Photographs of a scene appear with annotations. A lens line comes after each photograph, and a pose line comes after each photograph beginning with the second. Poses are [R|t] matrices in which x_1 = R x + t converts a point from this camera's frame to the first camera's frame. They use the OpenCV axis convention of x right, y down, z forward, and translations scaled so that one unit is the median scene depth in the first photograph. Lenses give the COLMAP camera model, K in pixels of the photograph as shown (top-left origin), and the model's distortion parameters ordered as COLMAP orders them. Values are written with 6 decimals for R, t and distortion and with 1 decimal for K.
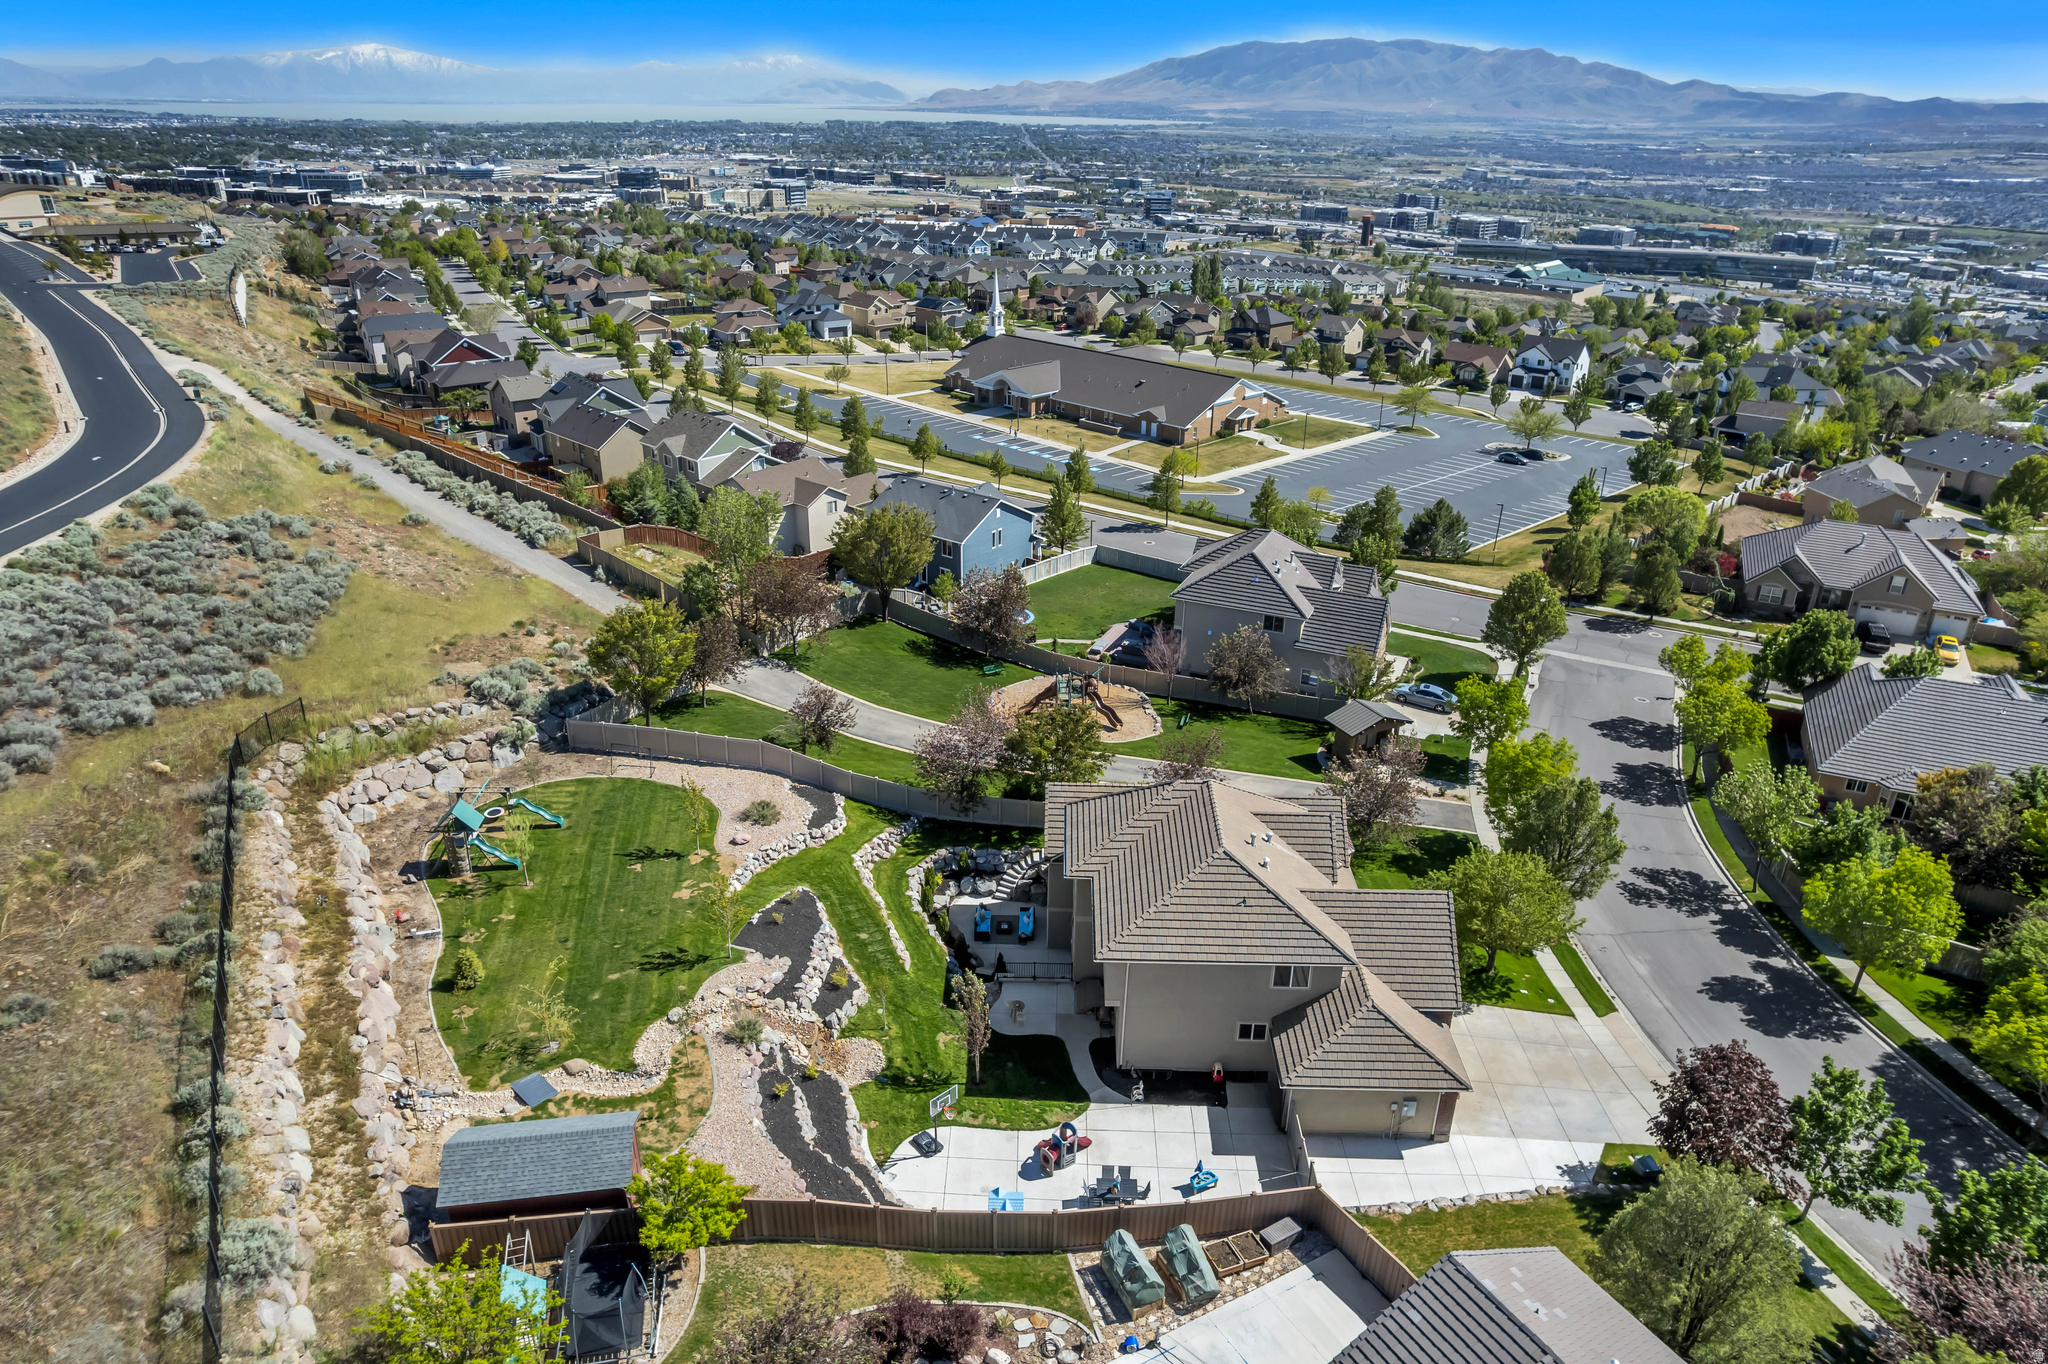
lens RADIAL K [[1308.1, 0, 1032.6], [0, 1308.1, 680.5], [0, 0, 1]] dist [-0.078497, 0.069871]
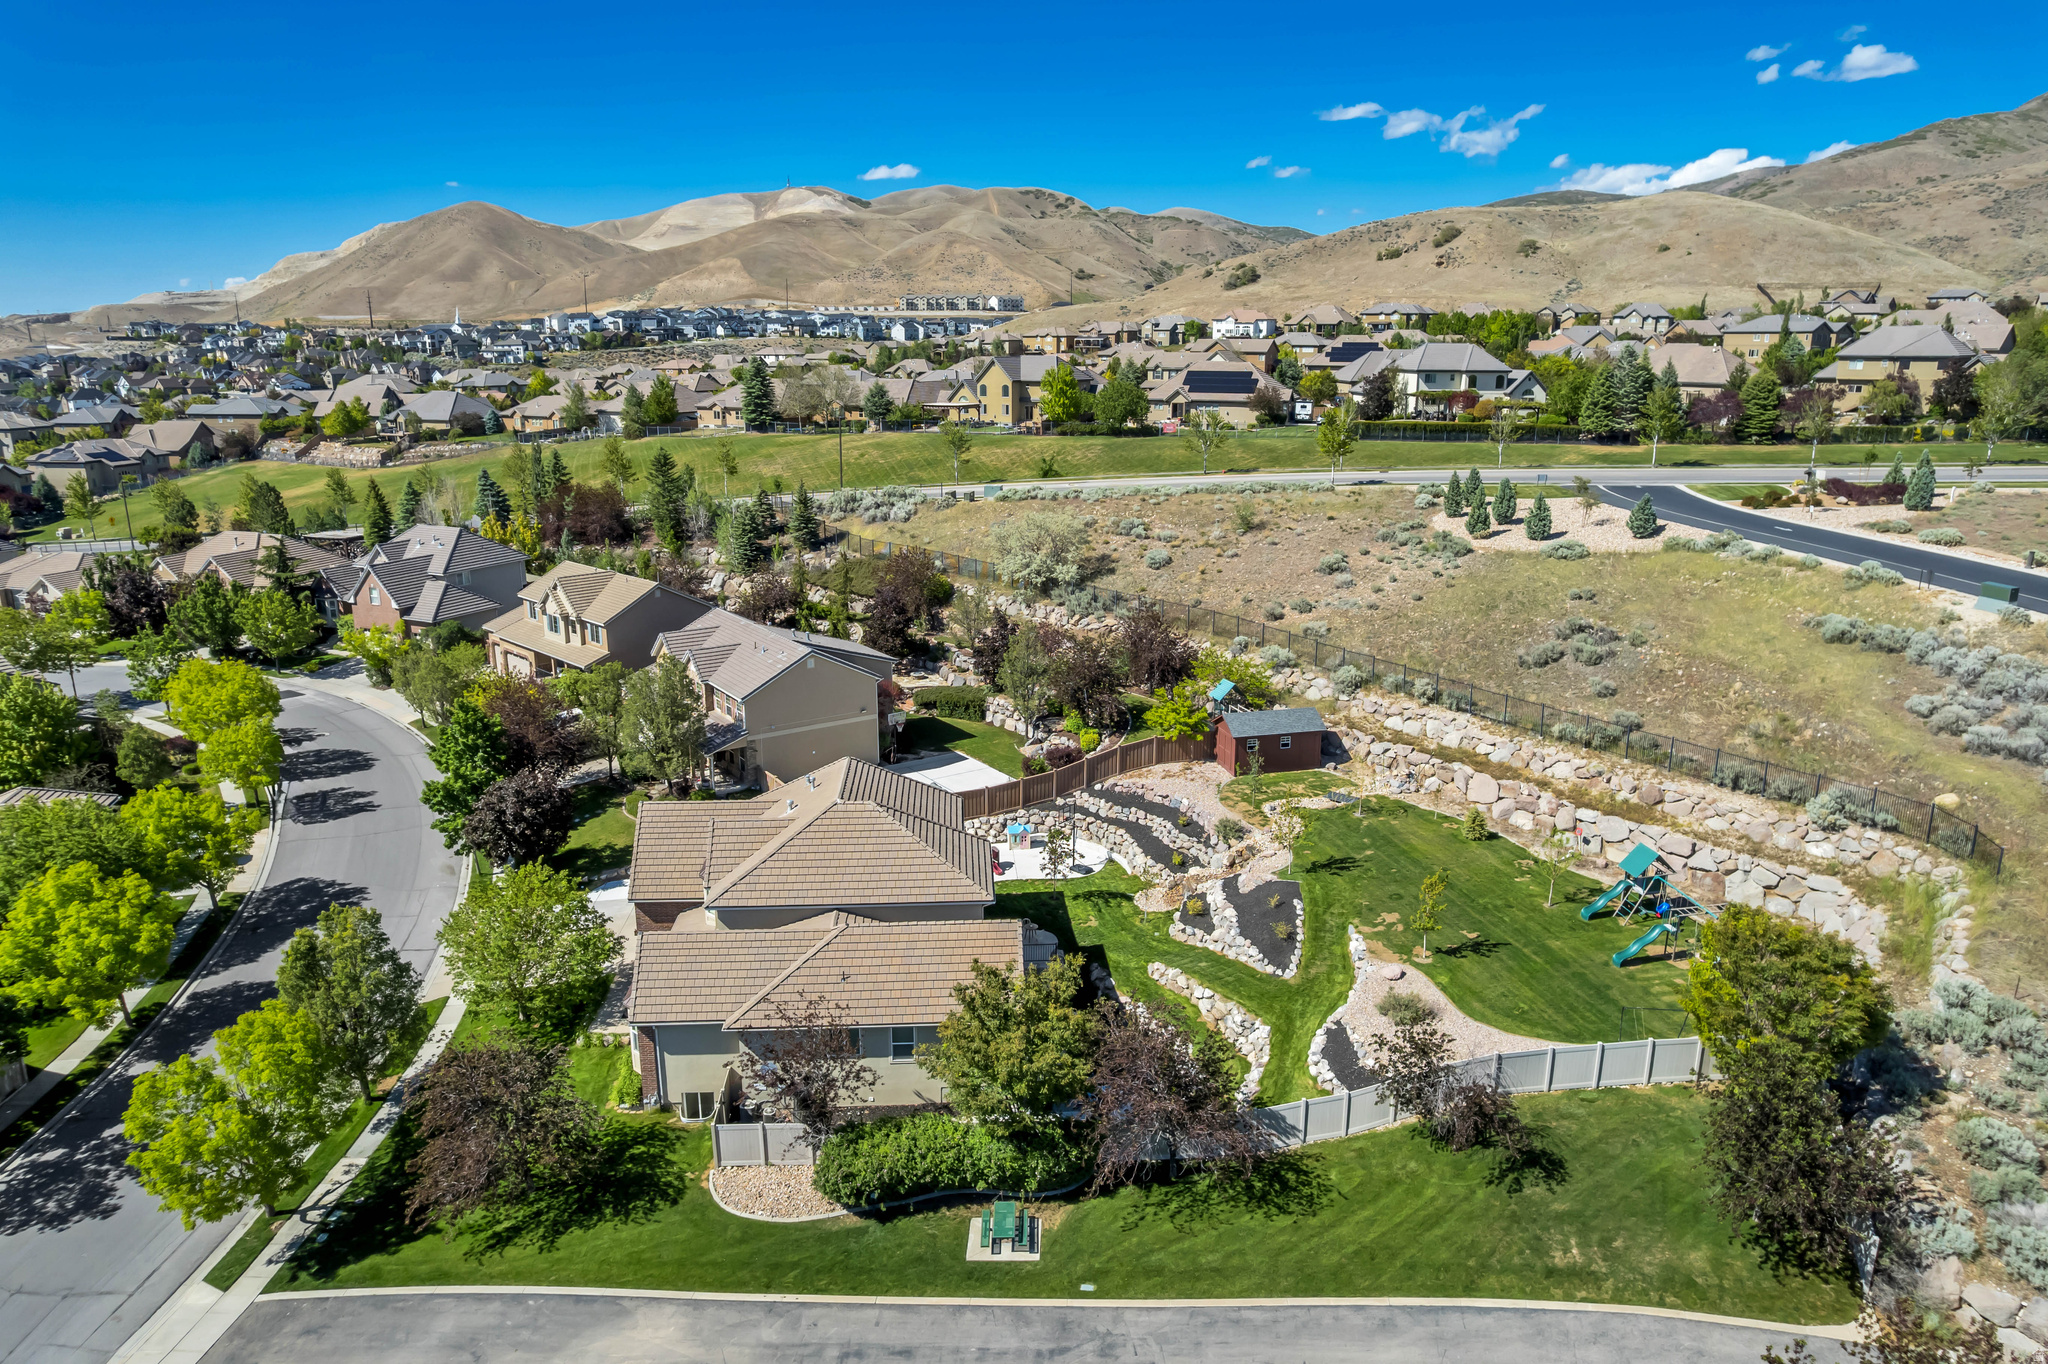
lens RADIAL K [[1308.1, 0, 1030.9], [0, 1308.1, 685.2], [0, 0, 1]] dist [-0.078497, 0.069871]
pose [[-0.996430, 0.008292, -0.084017, 0.064852], [-0.046570, 0.776085, 0.628906, -0.492857], [0.070419, 0.630574, -0.772928, 1.429798]]
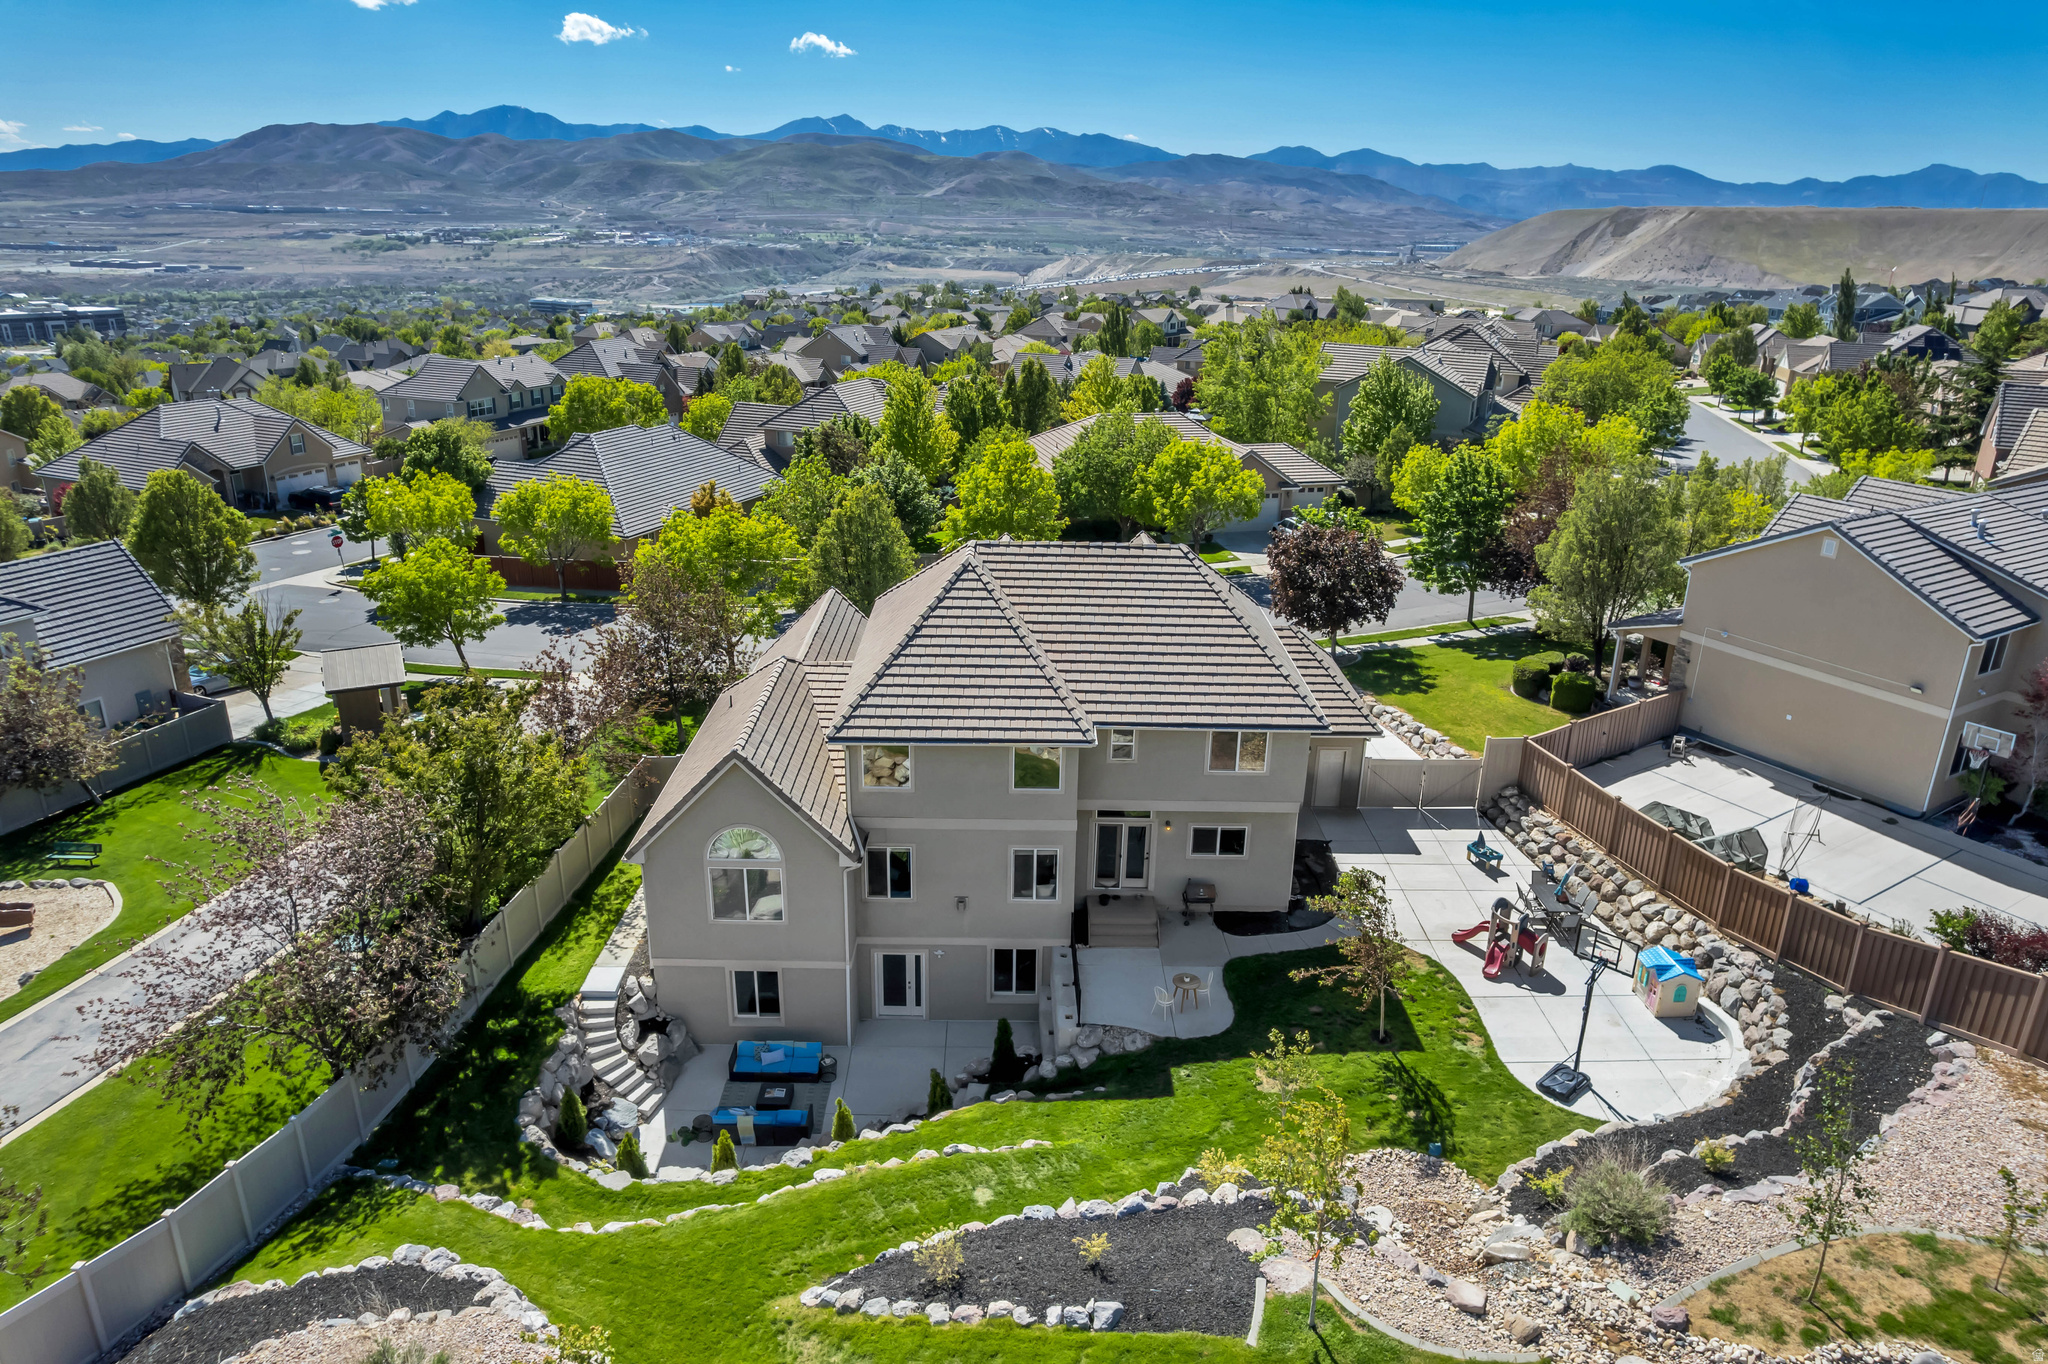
lens RADIAL K [[1308.1, 0, 1033.6], [0, 1308.1, 680.8], [0, 0, 1]] dist [-0.078497, 0.069871]
pose [[-0.034086, -0.355168, 0.934181, -0.393018], [0.394317, 0.854116, 0.339116, -0.054895], [-0.918342, 0.379923, 0.110935, 0.793493]]
